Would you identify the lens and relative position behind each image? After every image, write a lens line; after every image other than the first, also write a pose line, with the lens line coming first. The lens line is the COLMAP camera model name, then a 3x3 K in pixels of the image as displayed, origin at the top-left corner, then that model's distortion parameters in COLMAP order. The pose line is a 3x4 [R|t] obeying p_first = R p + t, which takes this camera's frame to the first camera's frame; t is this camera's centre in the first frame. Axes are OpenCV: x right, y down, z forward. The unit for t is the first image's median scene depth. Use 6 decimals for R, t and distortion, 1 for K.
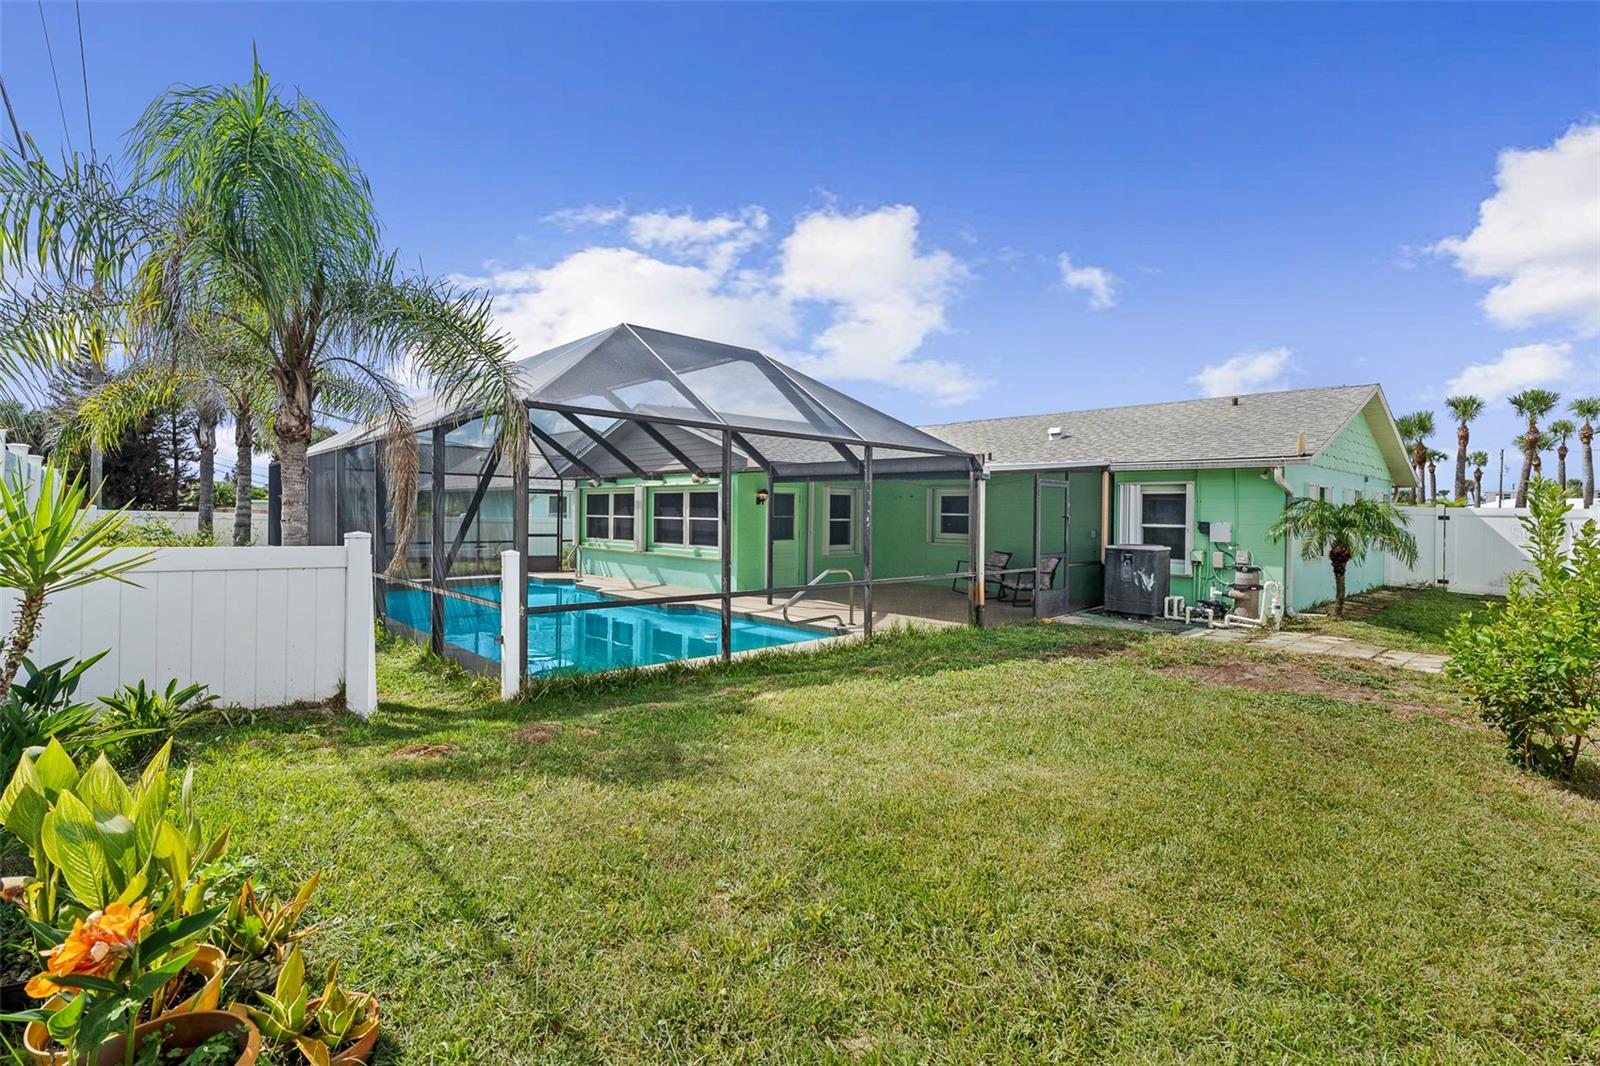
lens RADIAL K [[722.2, 0, 799.4], [0, 722.2, 521.8], [0, 0, 1]] dist [-0.002562, 0.001315]
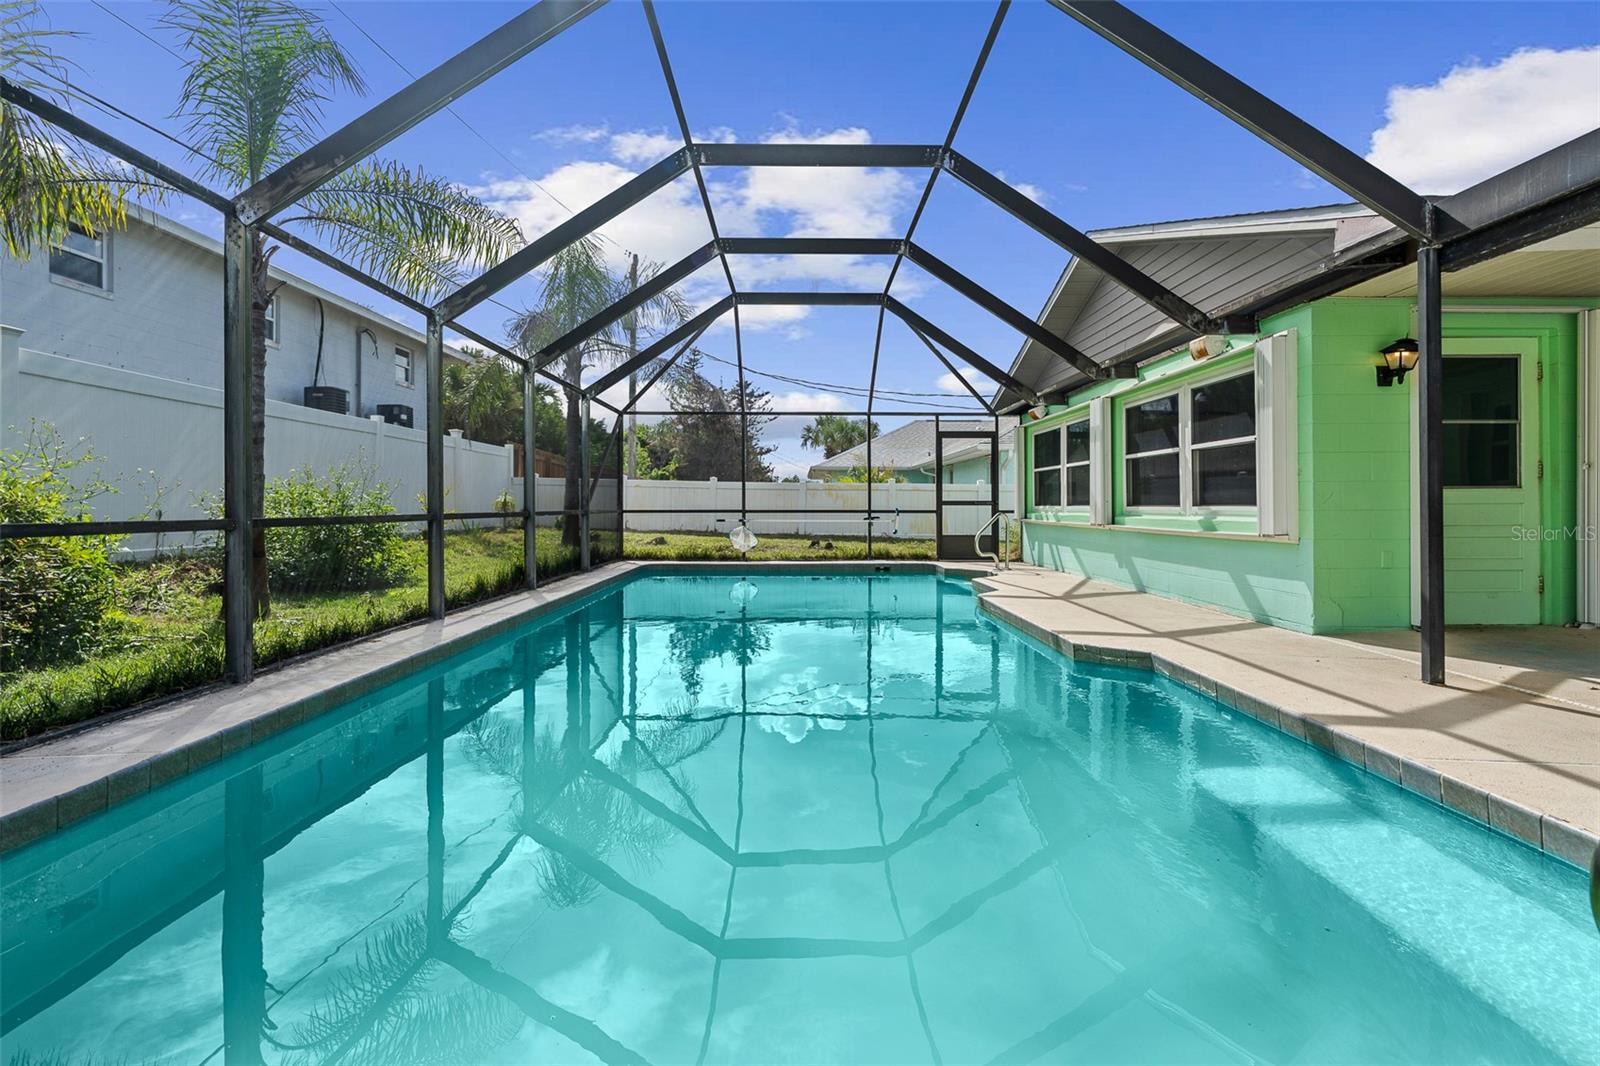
lens RADIAL K [[727.9, 0, 803.5], [0, 727.9, 507.0], [0, 0, 1]] dist [-0.002135, 0.000518]
pose [[0.732240, -0.016402, -0.680849, -0.021322], [0.008912, 0.999855, -0.014502, 0.035292], [0.680988, 0.004552, 0.732280, 0.488909]]
